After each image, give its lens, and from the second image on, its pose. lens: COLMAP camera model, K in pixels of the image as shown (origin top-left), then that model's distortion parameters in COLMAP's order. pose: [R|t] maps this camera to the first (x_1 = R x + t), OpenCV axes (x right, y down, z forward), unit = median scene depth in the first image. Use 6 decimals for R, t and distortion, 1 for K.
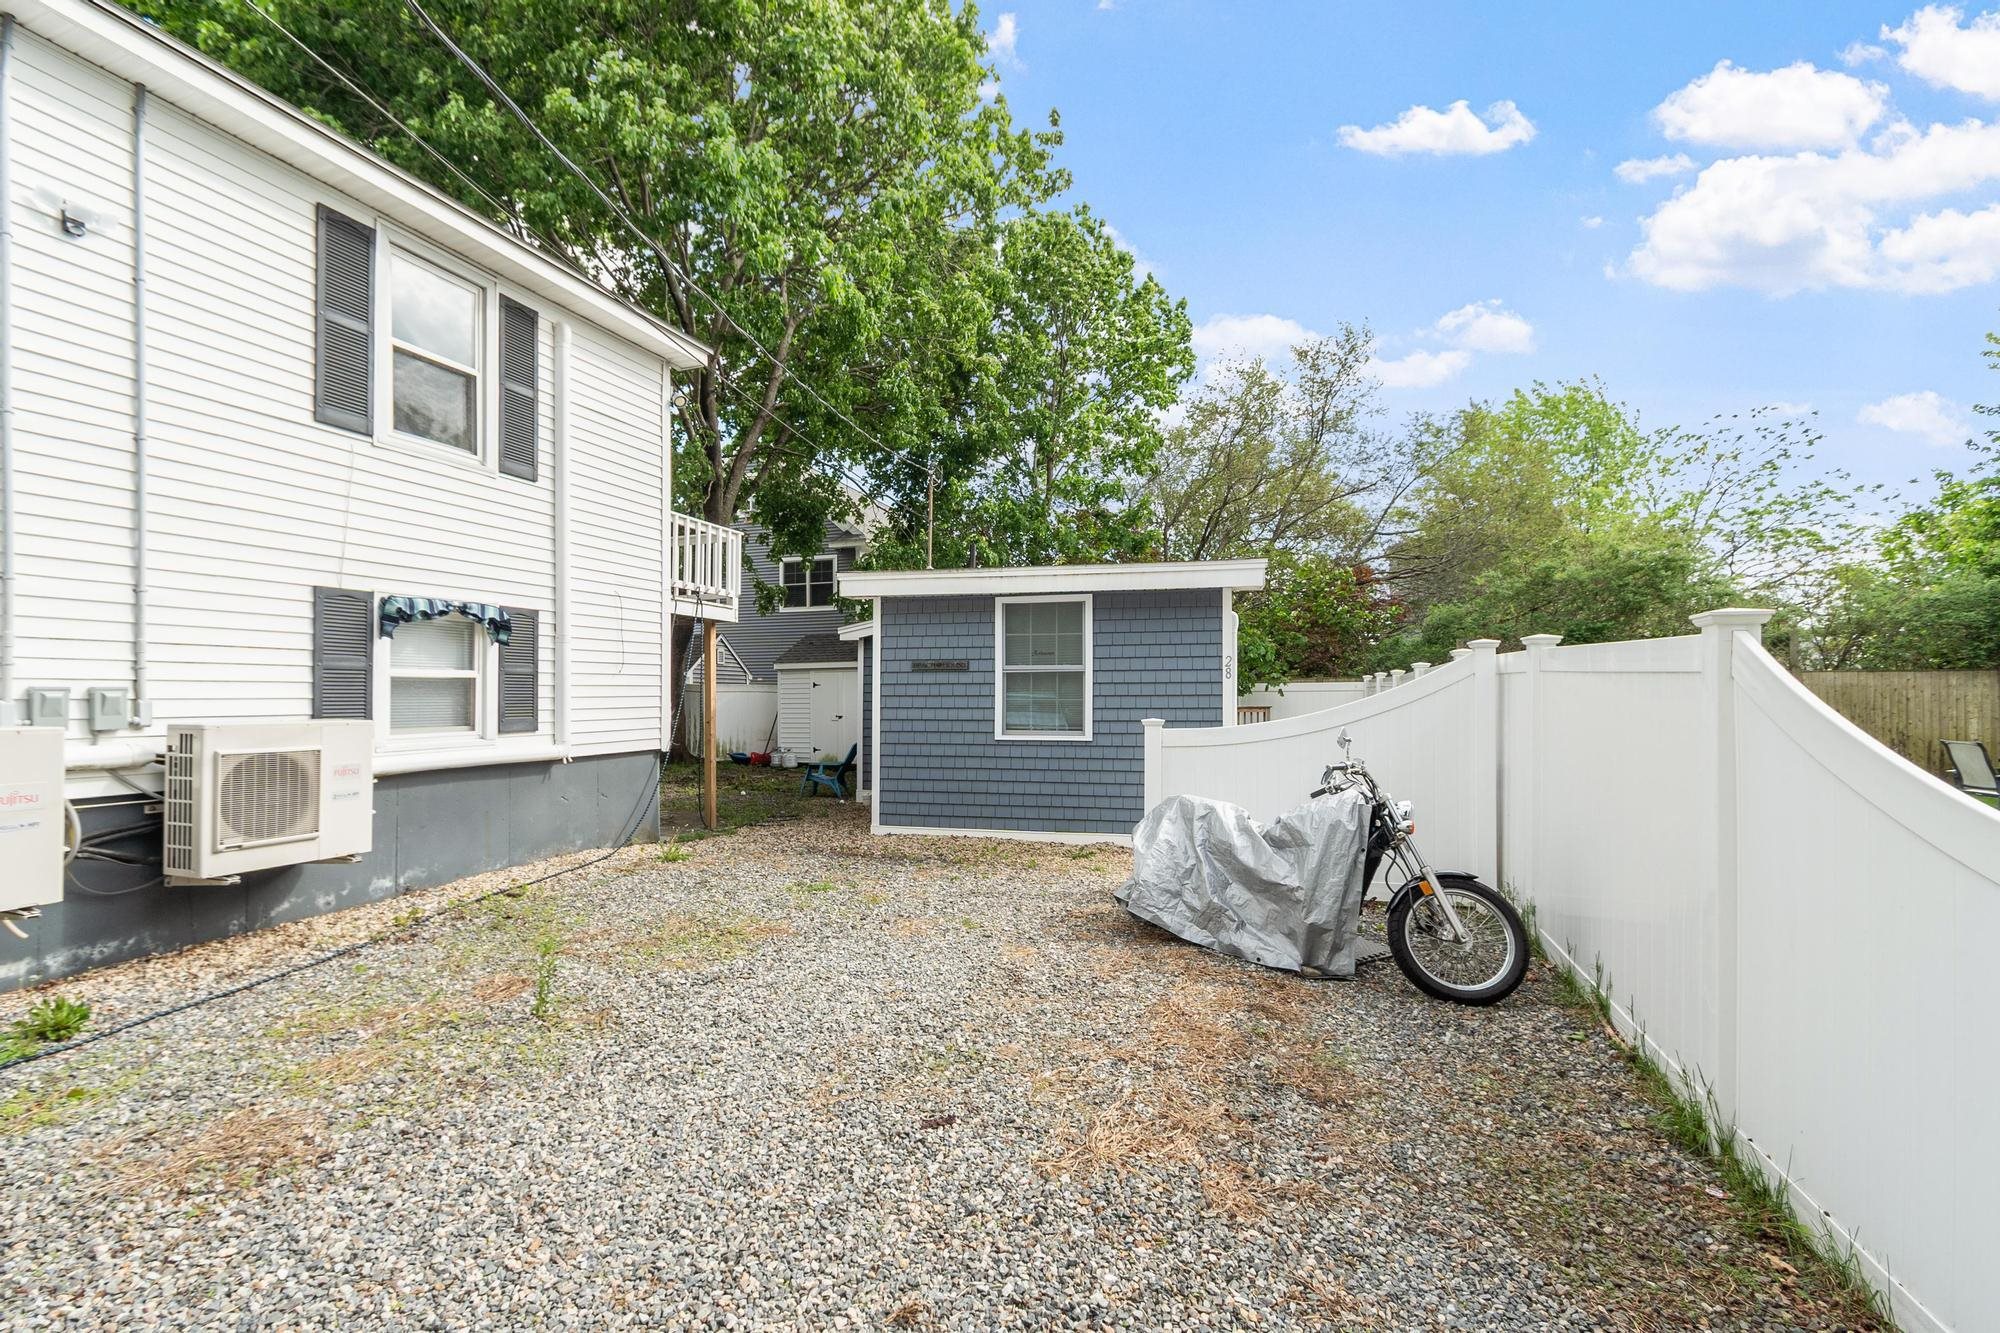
lens RADIAL K [[878.2, 0, 1004.3], [0, 878.2, 672.5], [0, 0, 1]] dist [-0.002027, -0.000056]
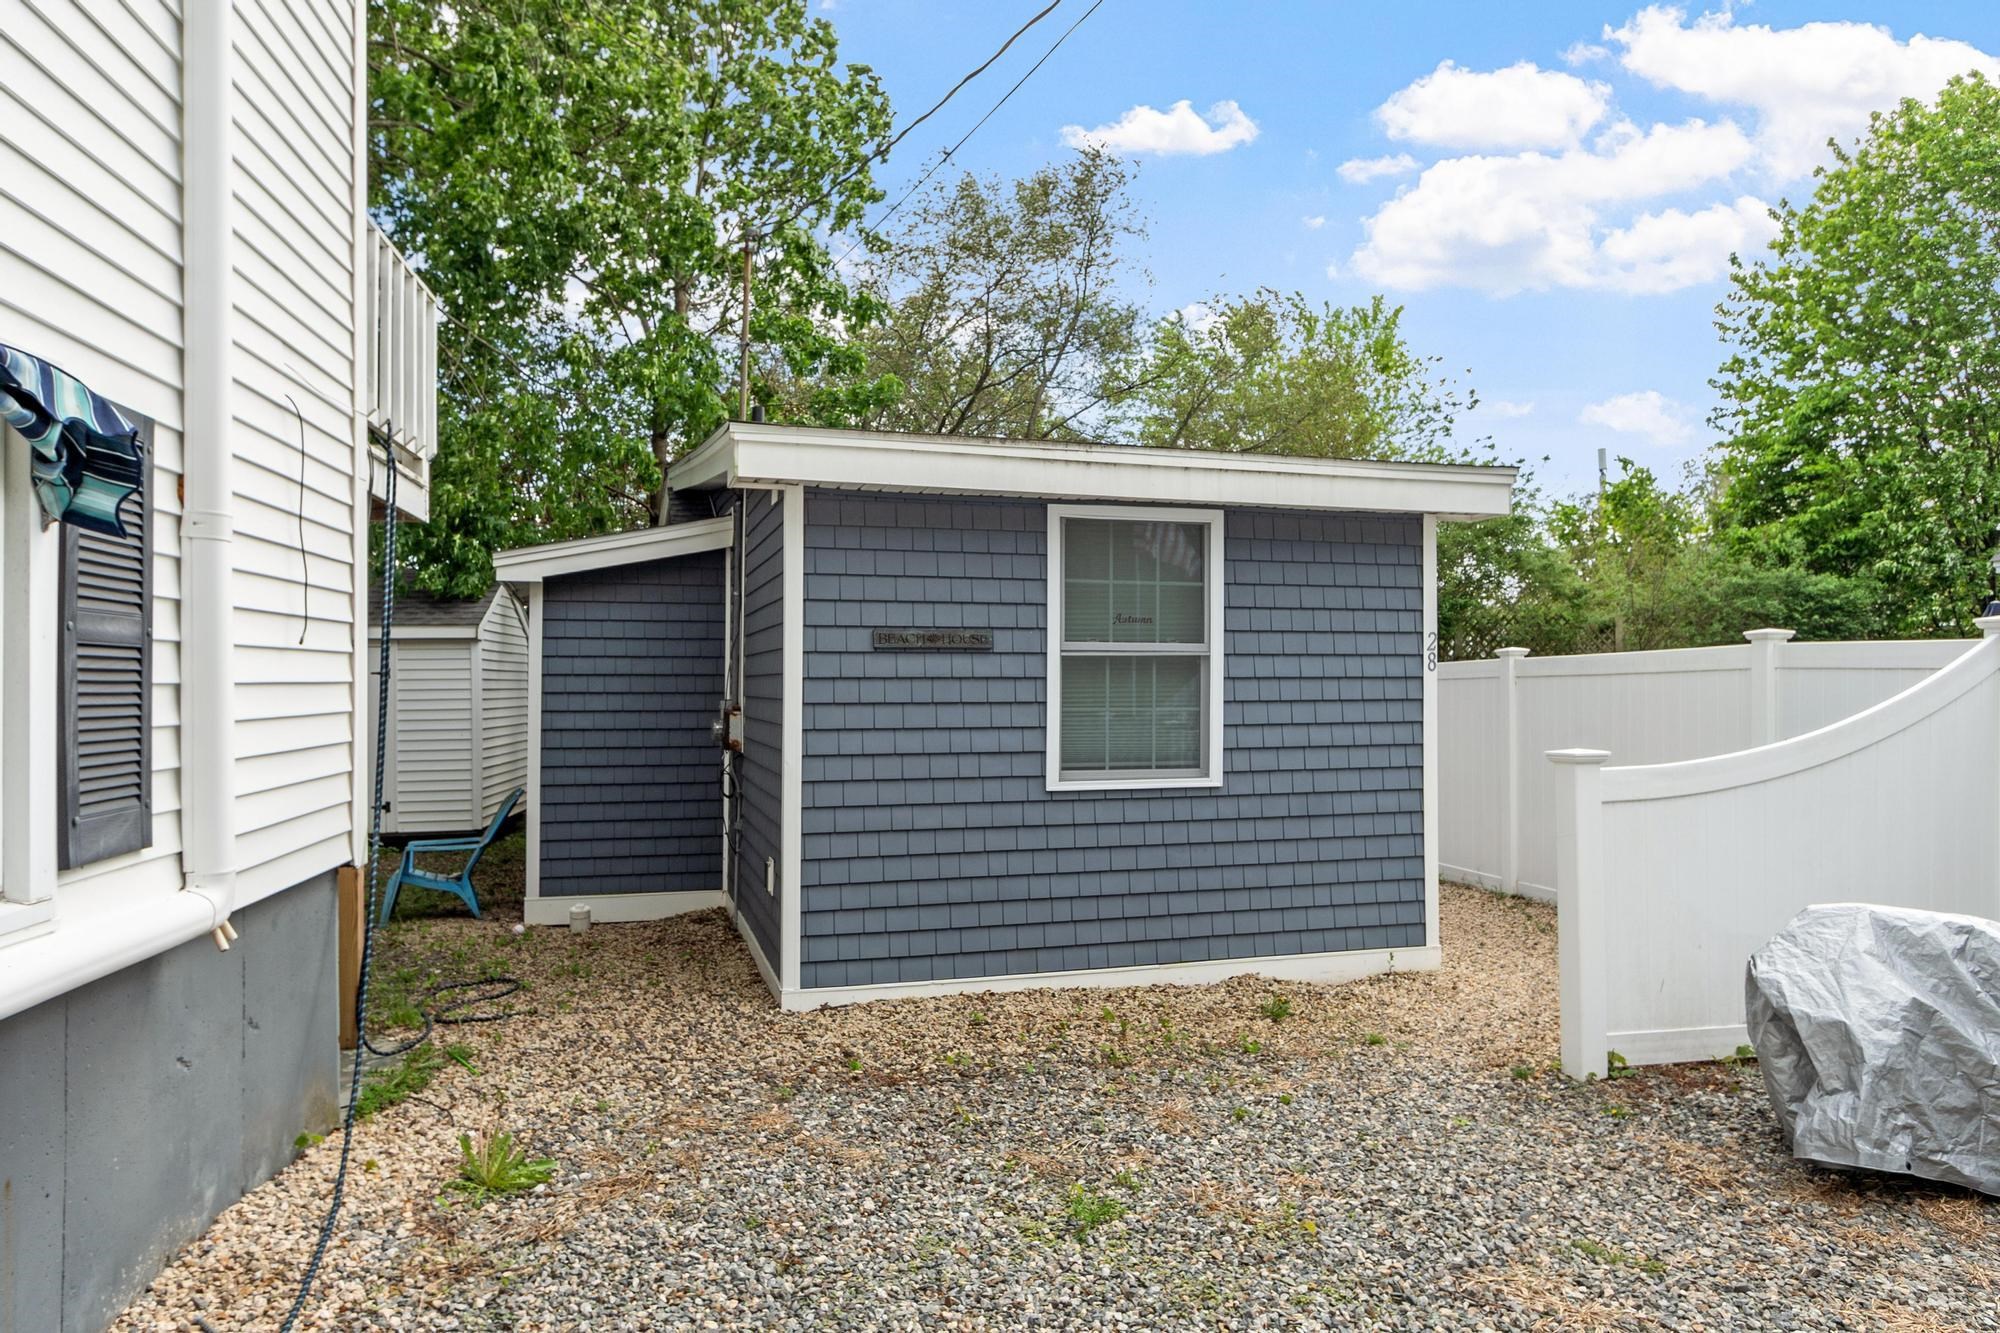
lens RADIAL K [[1262.7, 0, 1000.7], [0, 1262.7, 673.5], [0, 0, 1]] dist [0.032549, 0.000272]
pose [[0.873230, 0.004444, 0.487288, -0.380940], [-0.010953, 0.999885, 0.010509, 0.002886], [-0.487185, -0.014514, 0.873178, 0.389906]]
